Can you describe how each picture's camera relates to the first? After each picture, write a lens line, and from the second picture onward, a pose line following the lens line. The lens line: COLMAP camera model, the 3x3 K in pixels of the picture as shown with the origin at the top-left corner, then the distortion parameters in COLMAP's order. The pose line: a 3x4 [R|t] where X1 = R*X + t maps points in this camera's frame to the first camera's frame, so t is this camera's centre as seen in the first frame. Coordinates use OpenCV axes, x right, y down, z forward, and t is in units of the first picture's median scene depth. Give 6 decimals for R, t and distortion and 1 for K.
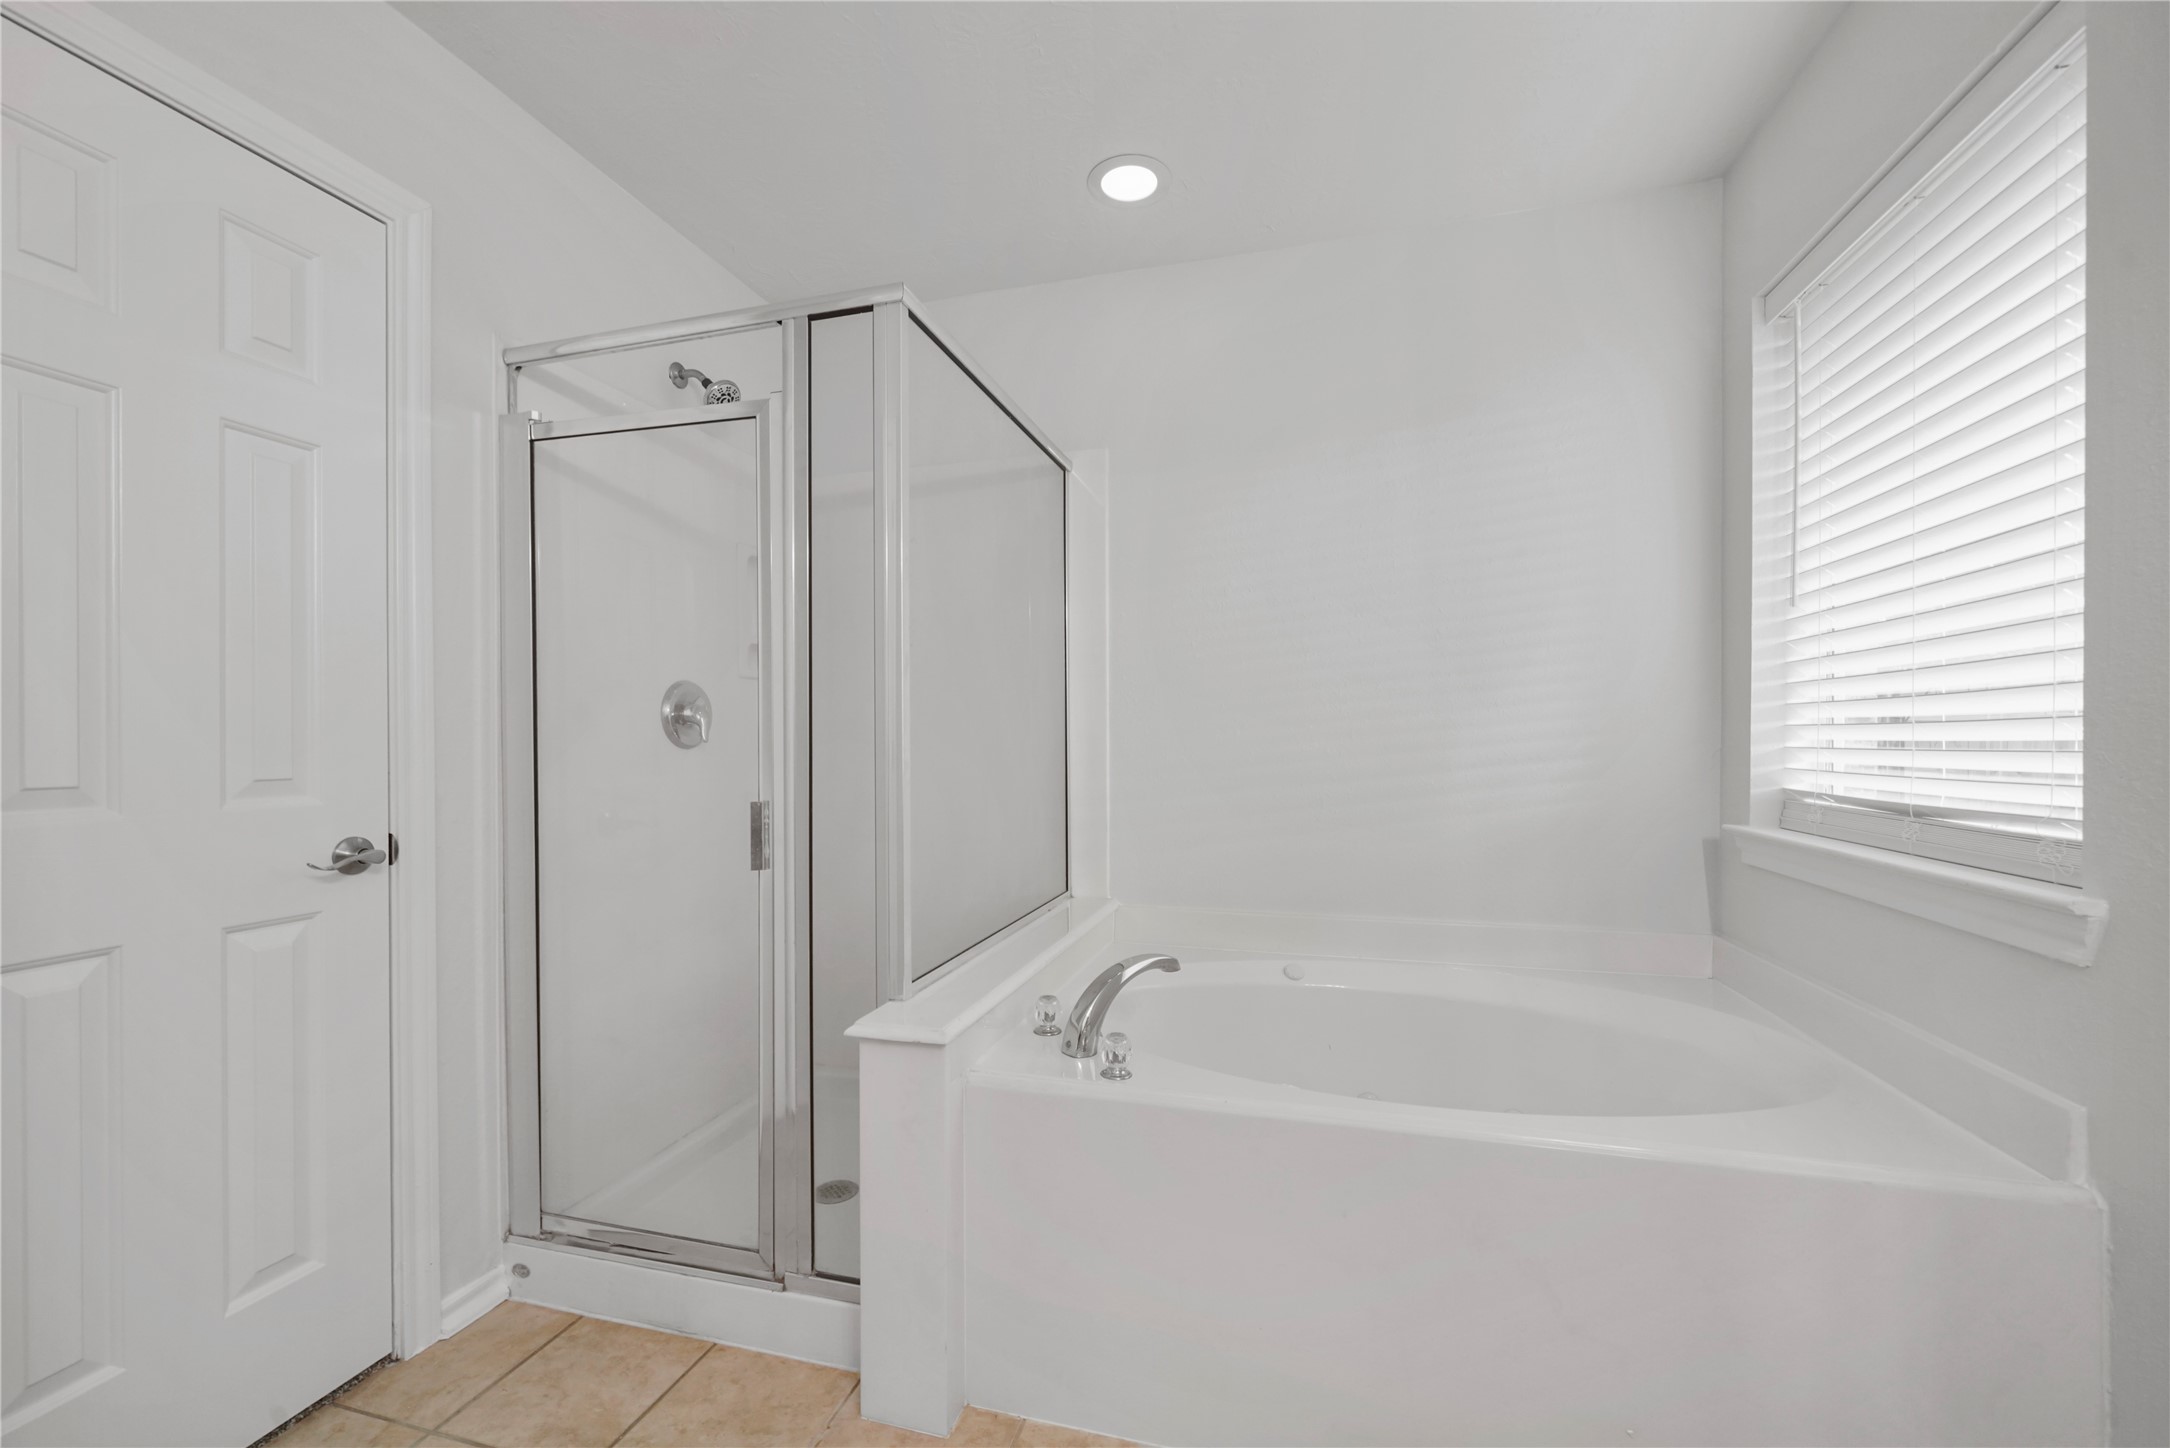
lens RADIAL K [[858.8, 0, 1081.3], [0, 858.8, 748.2], [0, 0, 1]] dist [-0.007750, 0.000592]
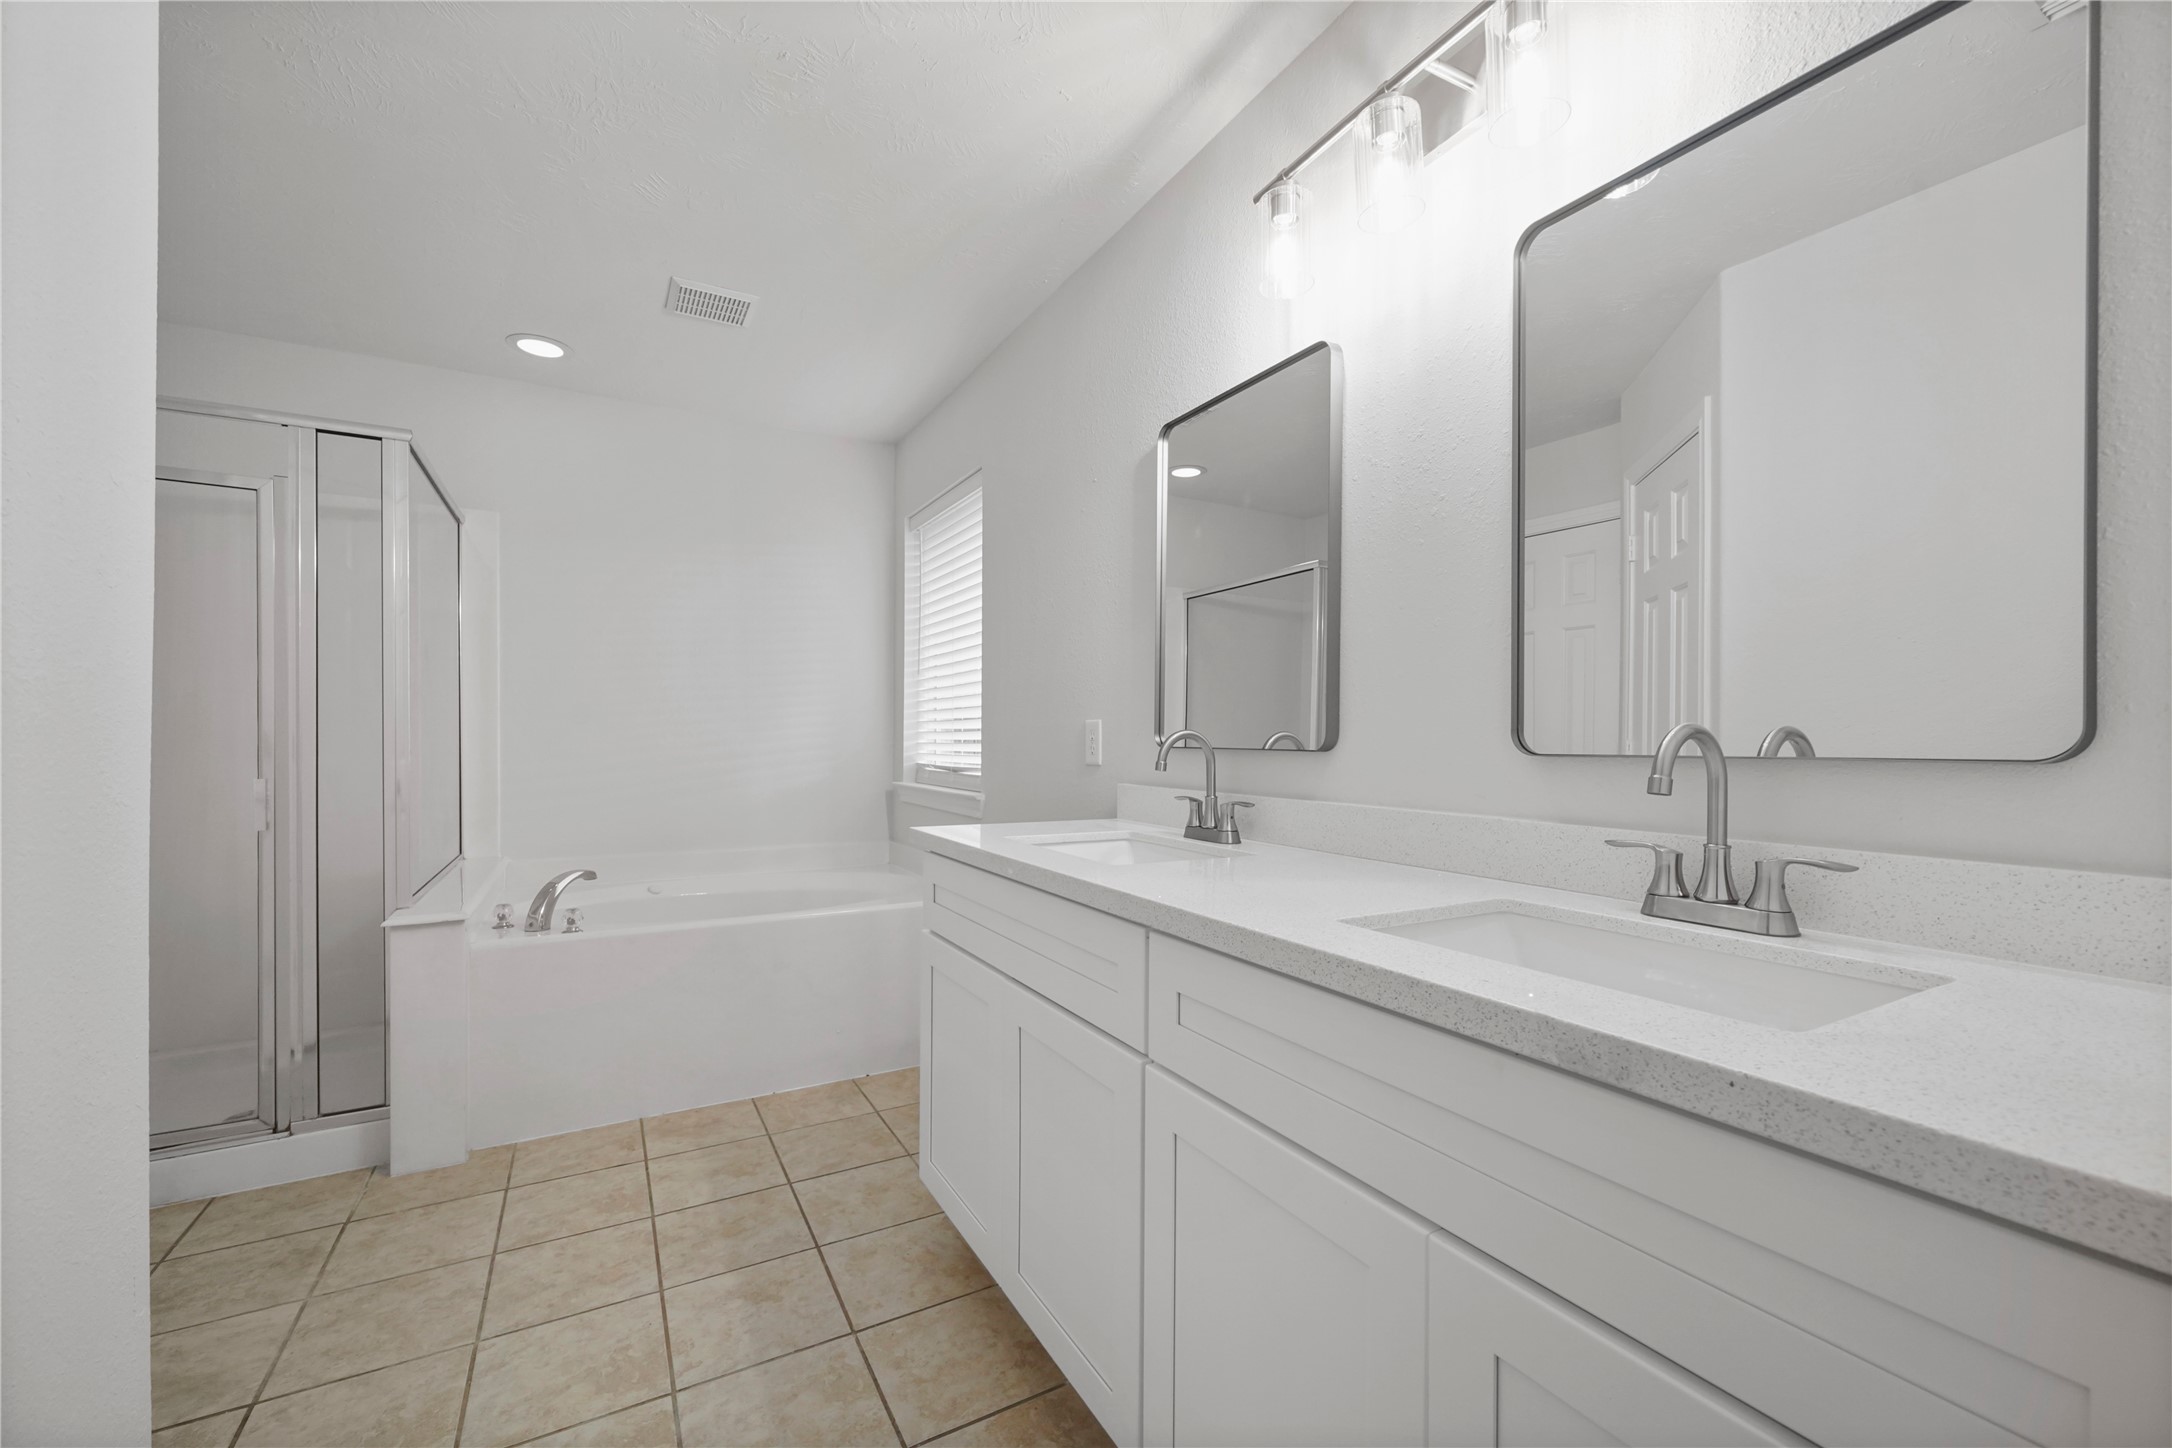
lens RADIAL K [[859.6, 0, 1073.0], [0, 859.6, 757.6], [0, 0, 1]] dist [-0.007750, 0.000592]
pose [[0.712400, -0.006485, 0.701743, -0.356305], [-0.000929, 0.999948, 0.010185, 0.013380], [-0.701773, -0.007908, 0.712357, -0.732996]]
